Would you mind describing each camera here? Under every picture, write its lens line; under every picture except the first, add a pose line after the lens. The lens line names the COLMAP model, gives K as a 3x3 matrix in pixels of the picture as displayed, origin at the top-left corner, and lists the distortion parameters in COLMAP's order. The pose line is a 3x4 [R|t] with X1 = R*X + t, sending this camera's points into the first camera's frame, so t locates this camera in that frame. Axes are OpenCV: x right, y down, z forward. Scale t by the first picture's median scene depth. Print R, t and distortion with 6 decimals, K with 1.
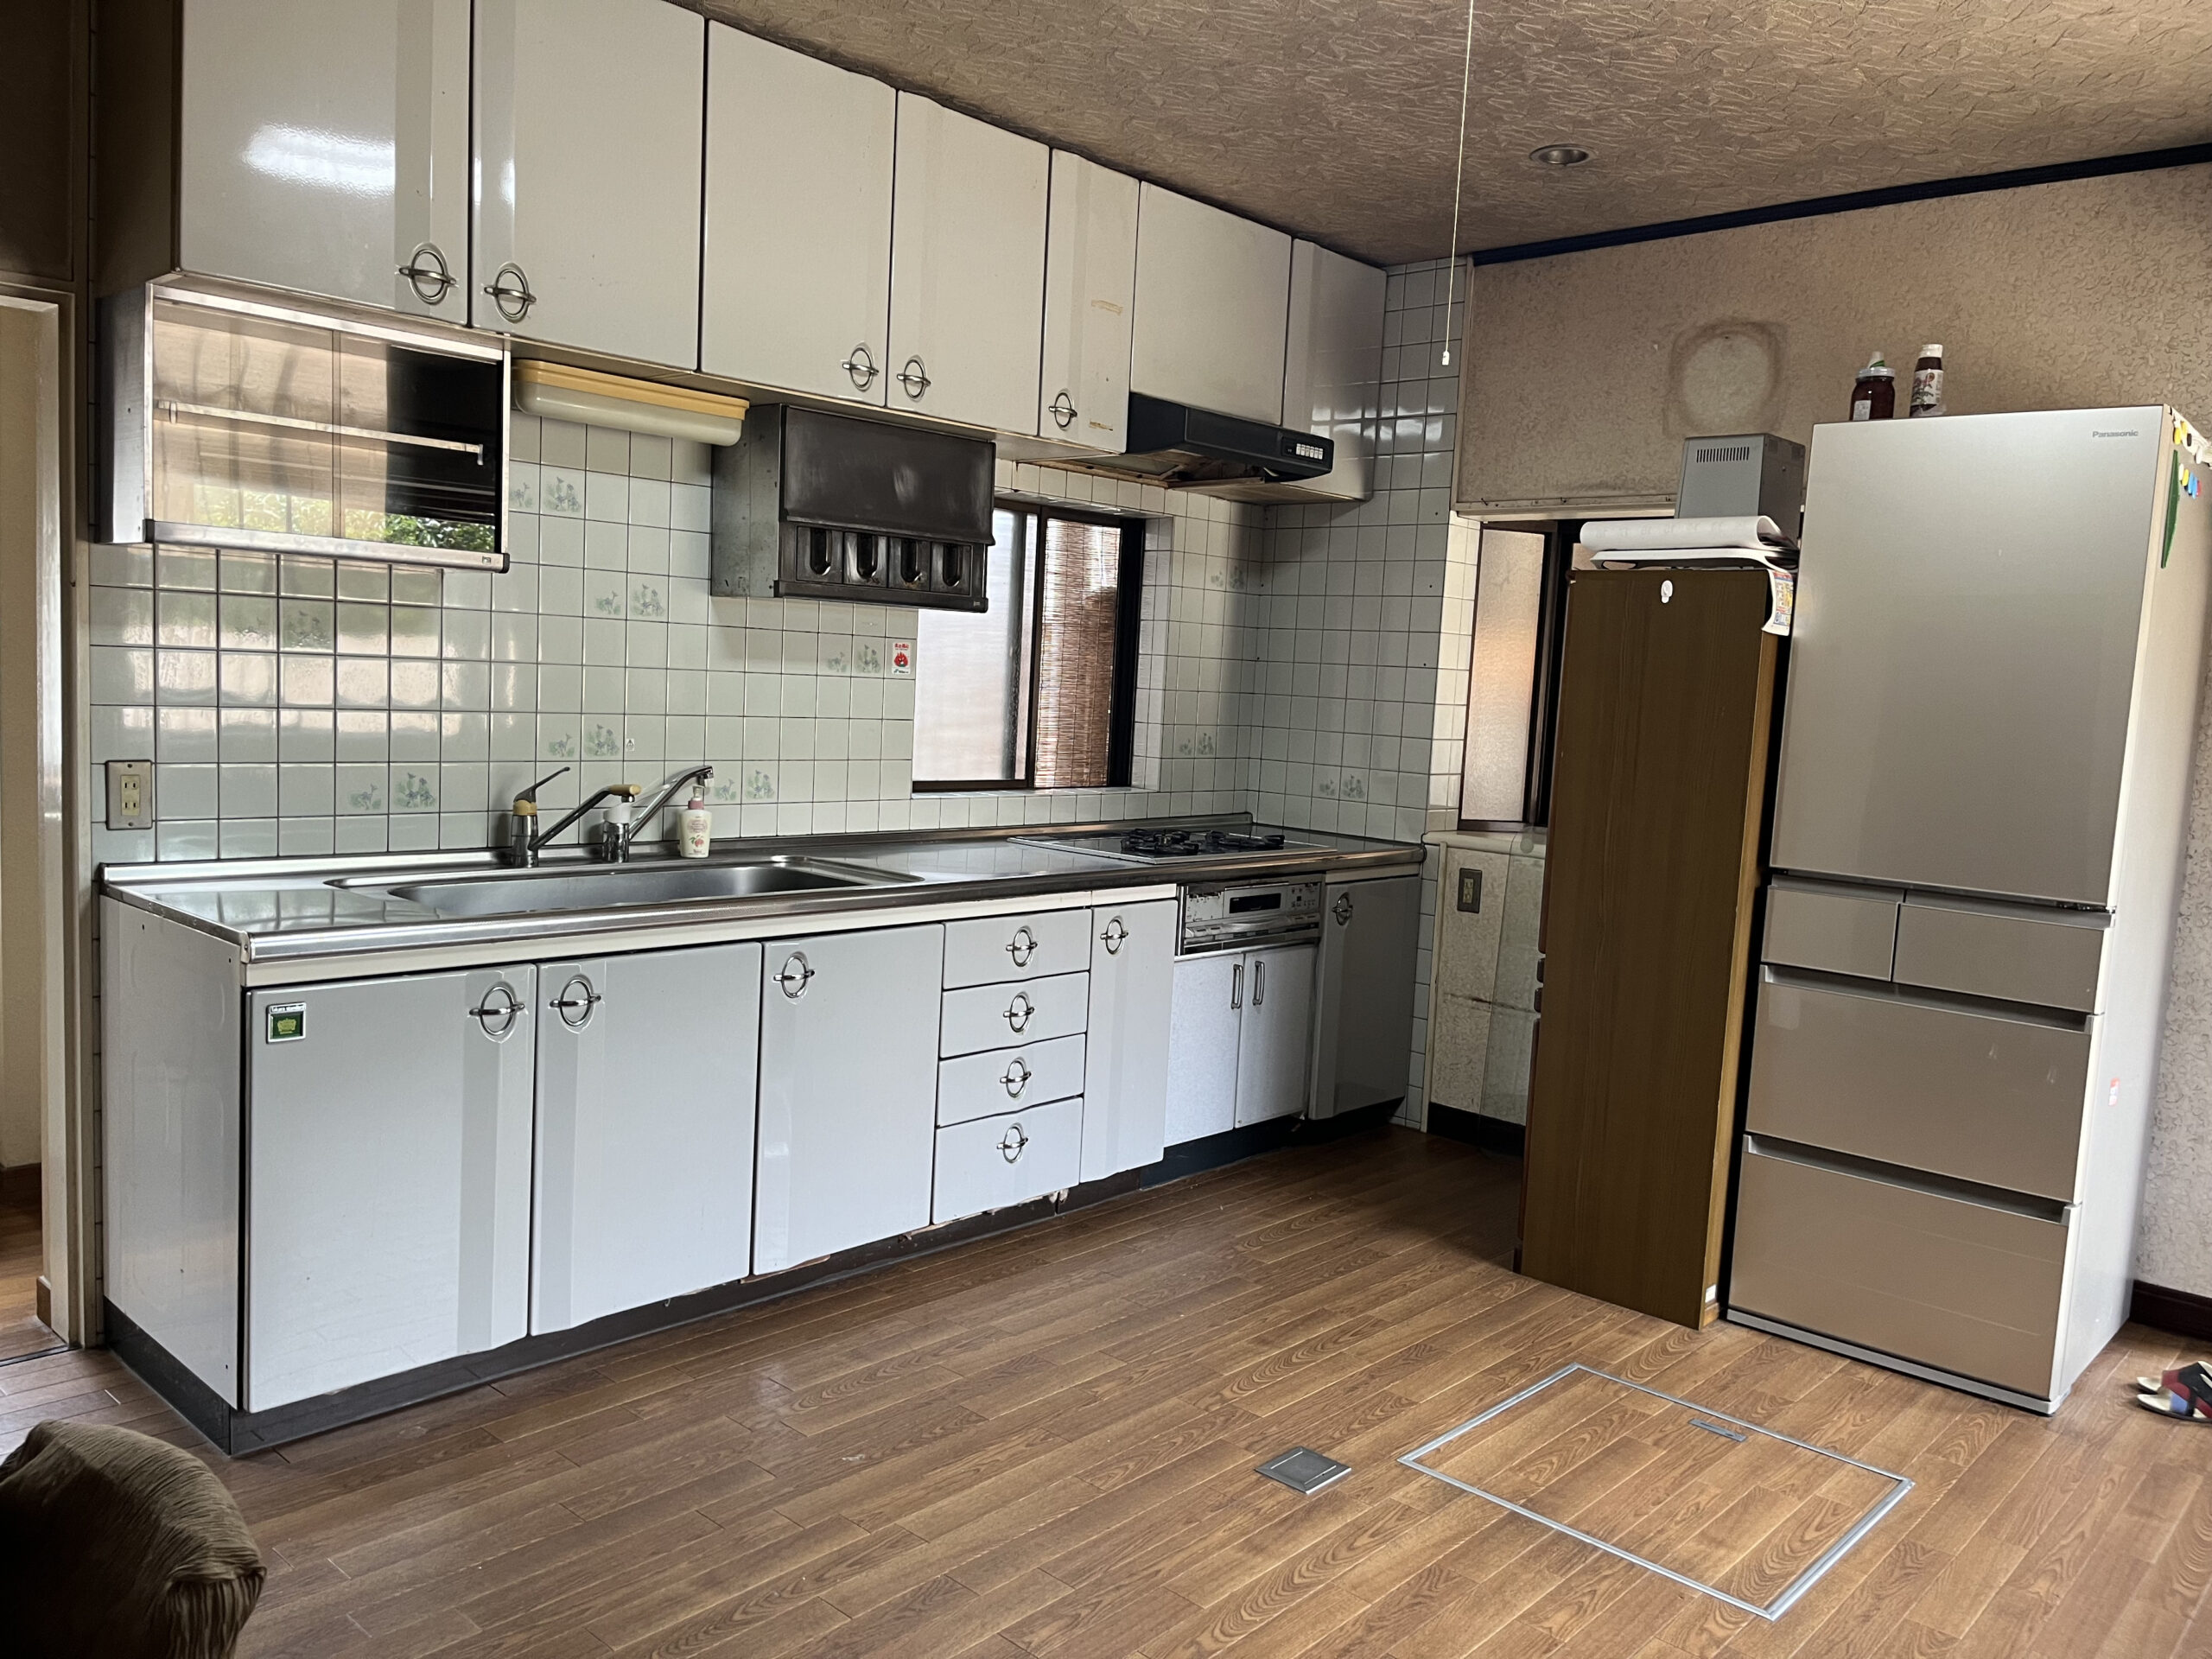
lens RADIAL K [[1667.7, 0, 1090.4], [0, 1667.7, 830.5], [0, 0, 1]] dist [-0.001490, -0.003572]
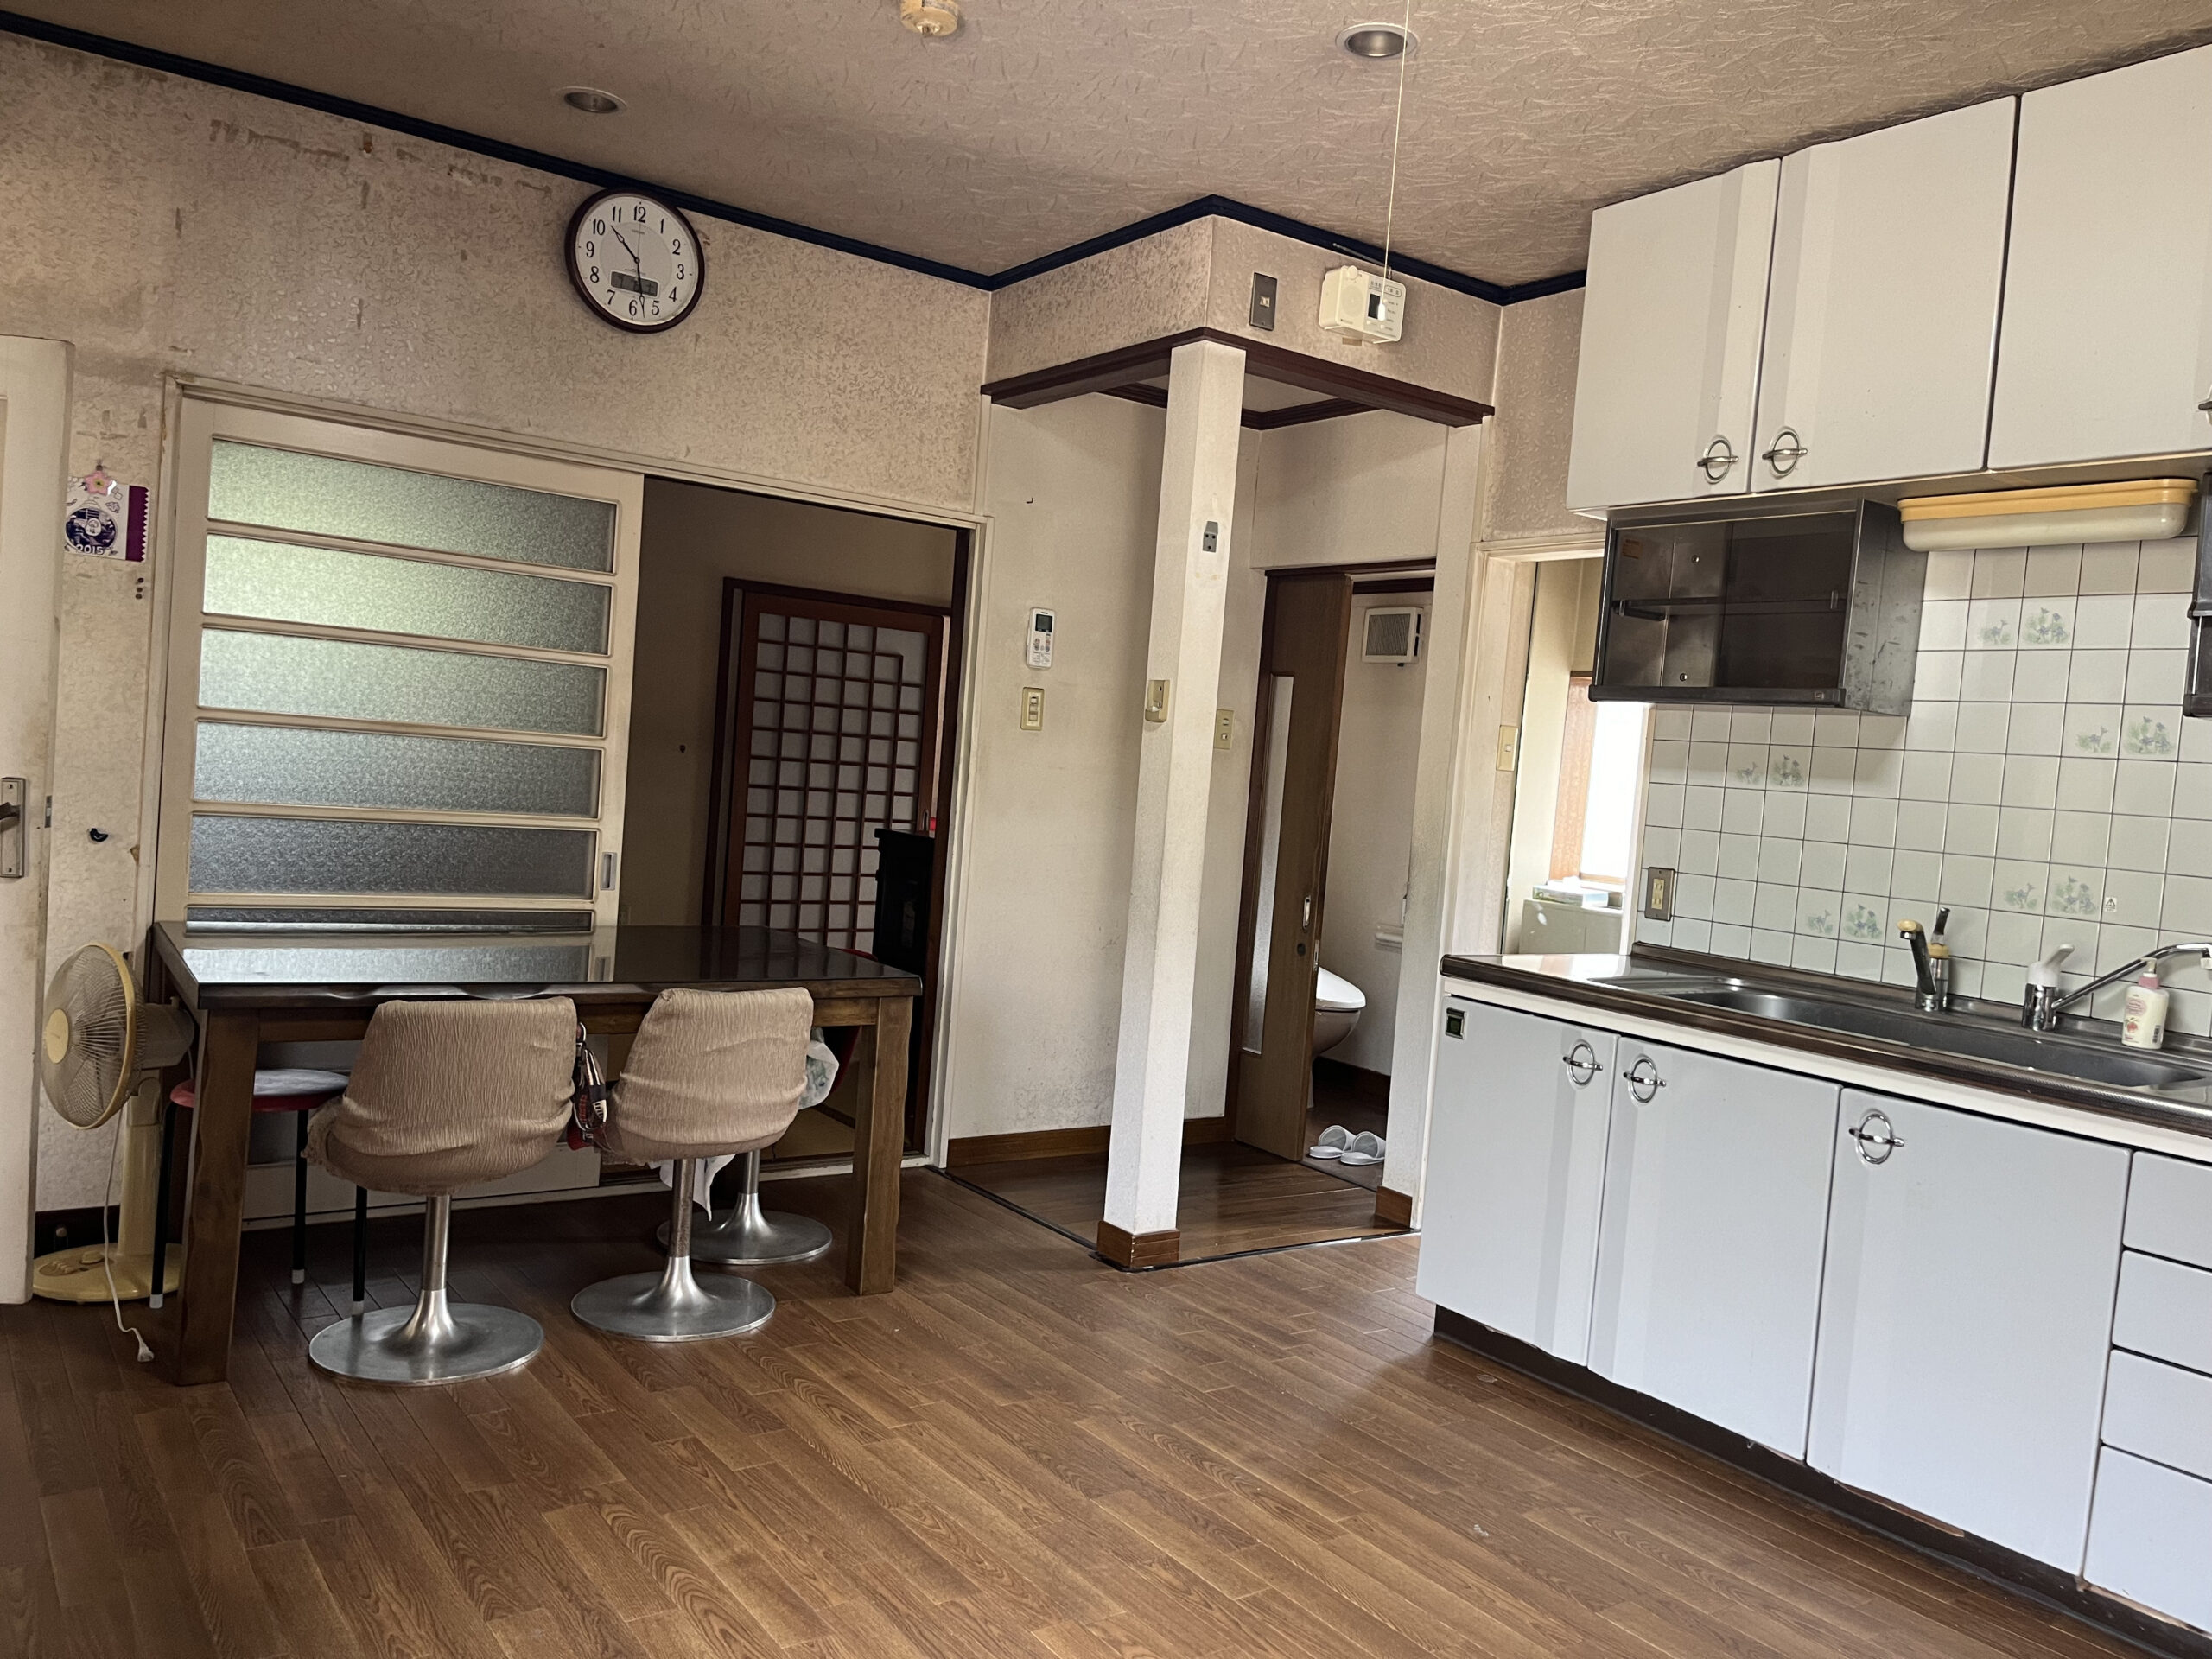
lens RADIAL K [[1667.7, 0, 1092.7], [0, 1667.7, 826.2], [0, 0, 1]] dist [-0.001490, -0.003572]
pose [[-0.200719, -0.011127, -0.979586, 0.847847], [-0.174970, 0.984265, 0.024672, -0.026892], [0.963897, 0.176350, -0.199508, 0.846032]]
